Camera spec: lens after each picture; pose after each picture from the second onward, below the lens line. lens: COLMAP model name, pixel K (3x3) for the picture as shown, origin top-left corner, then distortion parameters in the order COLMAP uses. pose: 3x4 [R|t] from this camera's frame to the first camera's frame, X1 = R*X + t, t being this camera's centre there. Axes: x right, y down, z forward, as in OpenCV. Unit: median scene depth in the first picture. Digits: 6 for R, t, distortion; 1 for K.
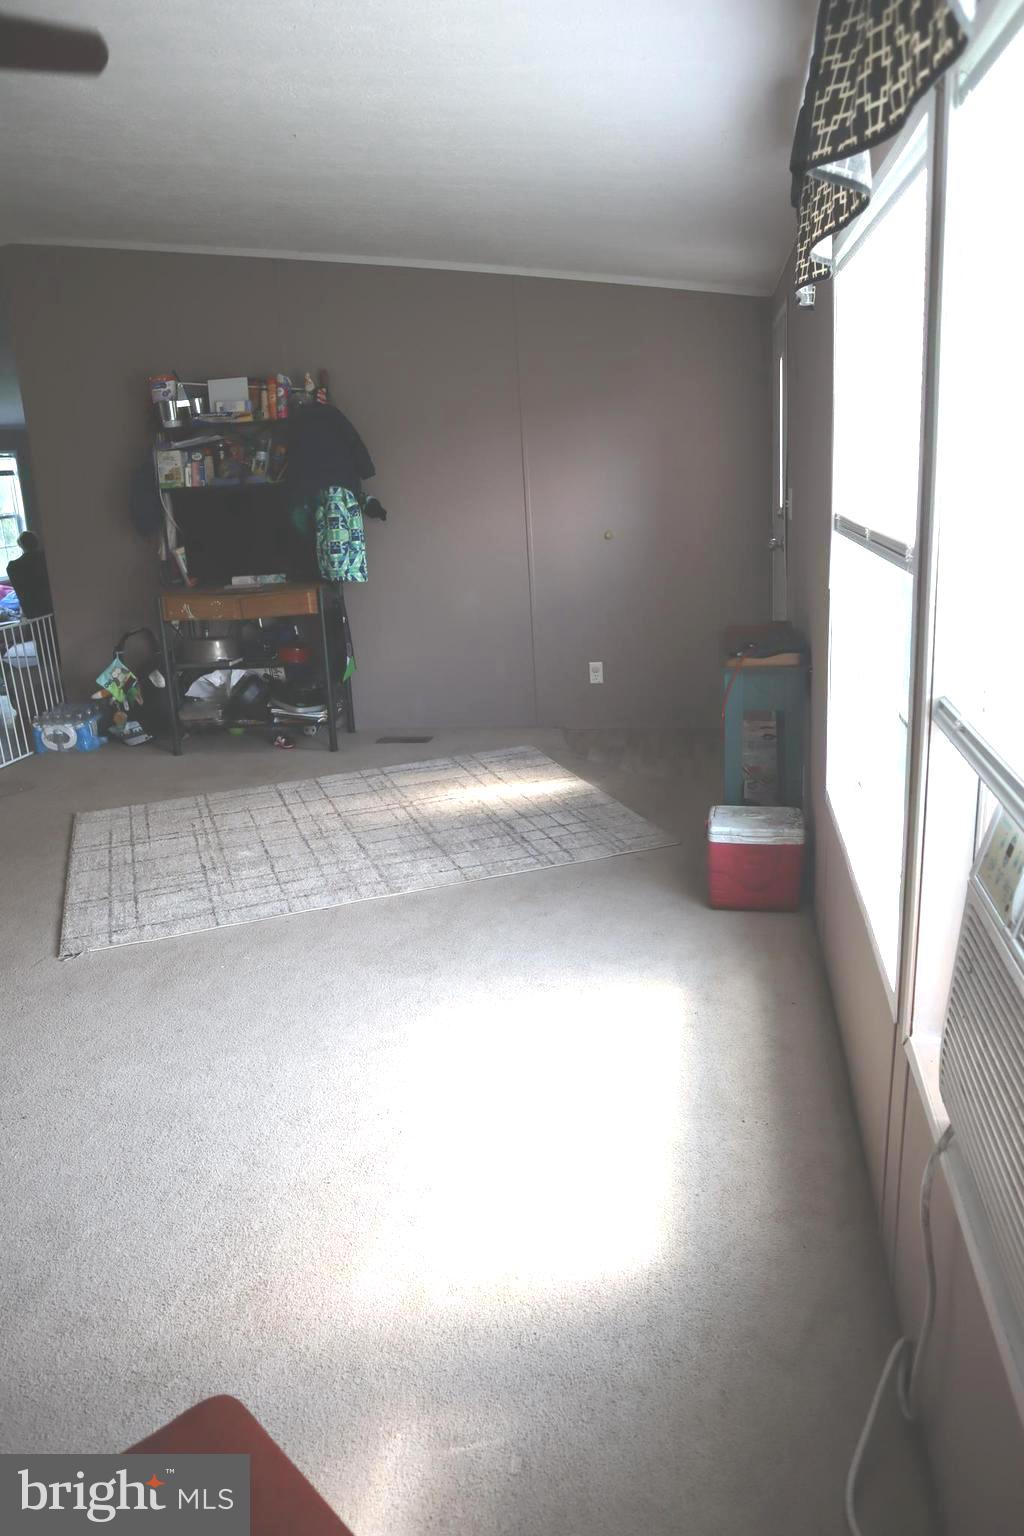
lens RADIAL K [[1090.0, 0, 512.0], [0, 1090.0, 768.0], [0, 0, 1]] dist [-0.071206, -0.000784]
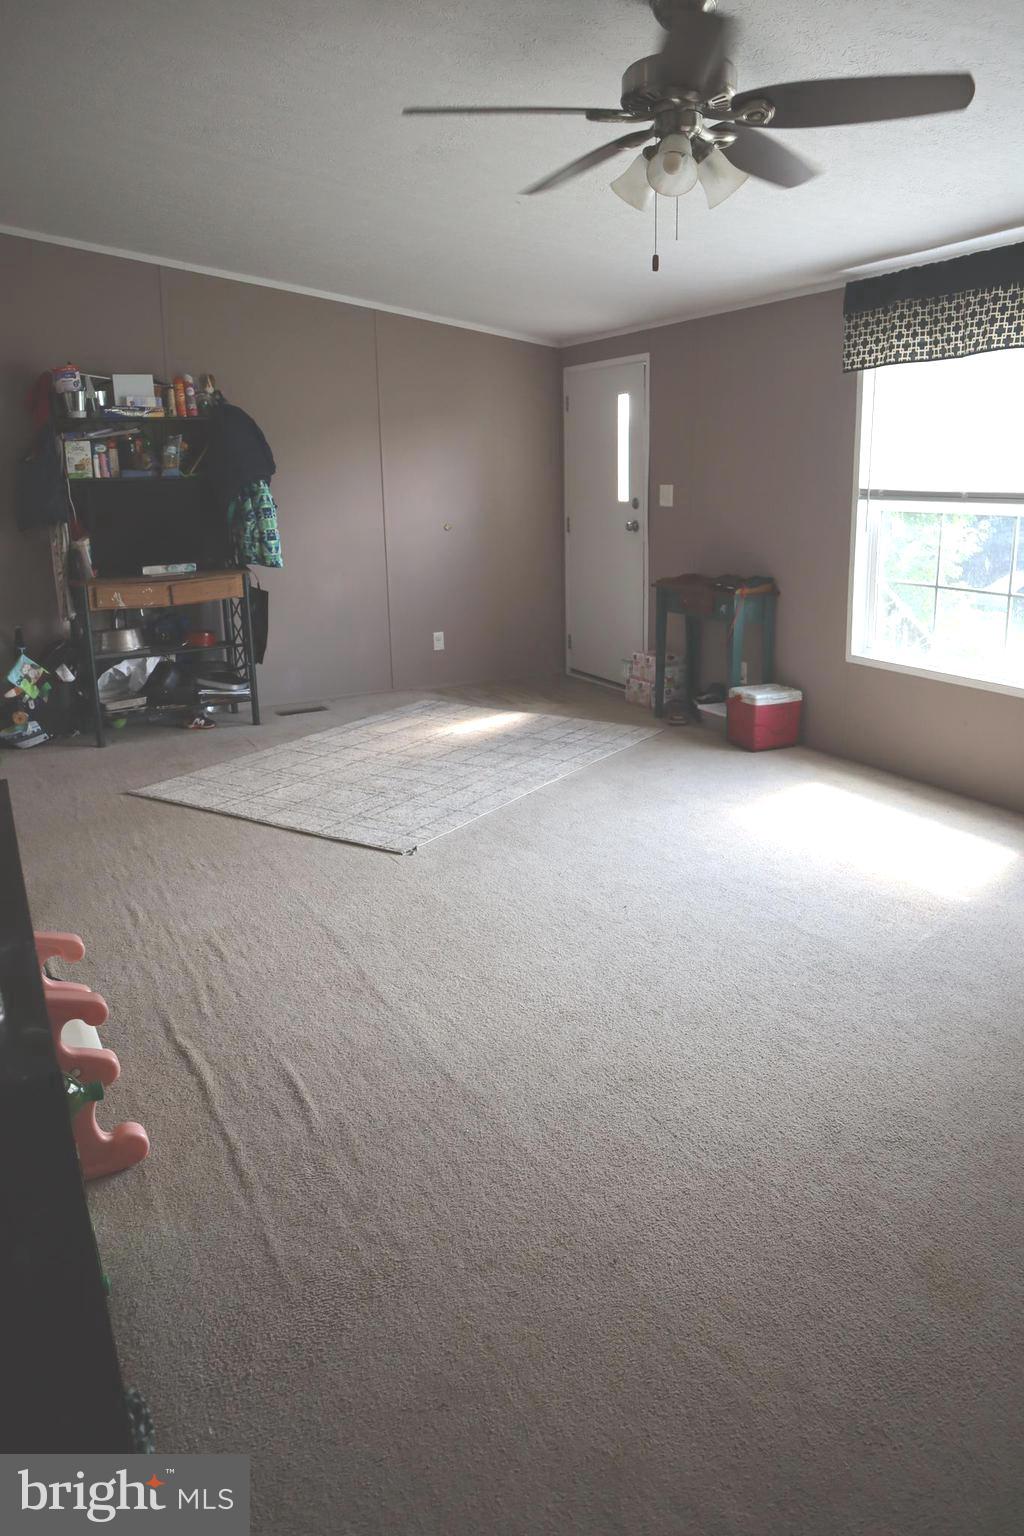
lens RADIAL K [[1088.7, 0, 512.0], [0, 1088.7, 768.0], [0, 0, 1]] dist [-0.057563, 0.002447]
pose [[0.797616, -0.125296, 0.590008, -0.621255], [0.148252, 0.988903, 0.009588, 0.055580], [-0.584662, 0.079823, 0.807340, -0.016846]]
